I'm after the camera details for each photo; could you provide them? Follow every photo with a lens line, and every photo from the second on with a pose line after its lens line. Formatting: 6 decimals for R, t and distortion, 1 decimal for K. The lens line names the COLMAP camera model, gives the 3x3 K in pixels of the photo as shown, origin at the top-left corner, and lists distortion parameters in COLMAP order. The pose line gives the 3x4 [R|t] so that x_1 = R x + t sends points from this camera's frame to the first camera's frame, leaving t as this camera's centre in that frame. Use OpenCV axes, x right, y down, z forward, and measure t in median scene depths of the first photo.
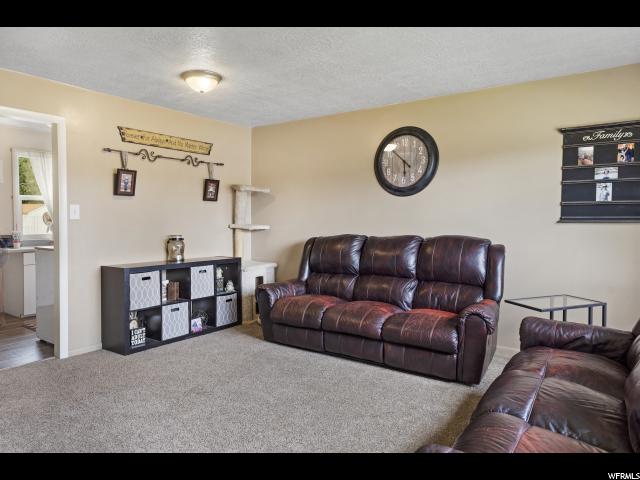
lens RADIAL K [[442.2, 0, 318.7], [0, 442.2, 234.8], [0, 0, 1]] dist [-0.005626, -0.000567]
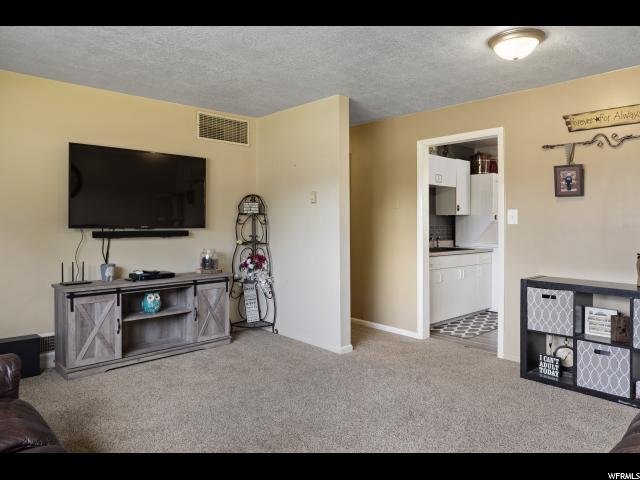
lens RADIAL K [[446.9, 0, 305.6], [0, 446.9, 223.1], [0, 0, 1]] dist [0.008696, 0.007276]
pose [[-0.216381, 0.001131, -0.976308, 0.532446], [-0.041289, 0.999094, 0.010309, -0.028420], [0.975436, 0.042541, -0.216138, 0.751041]]
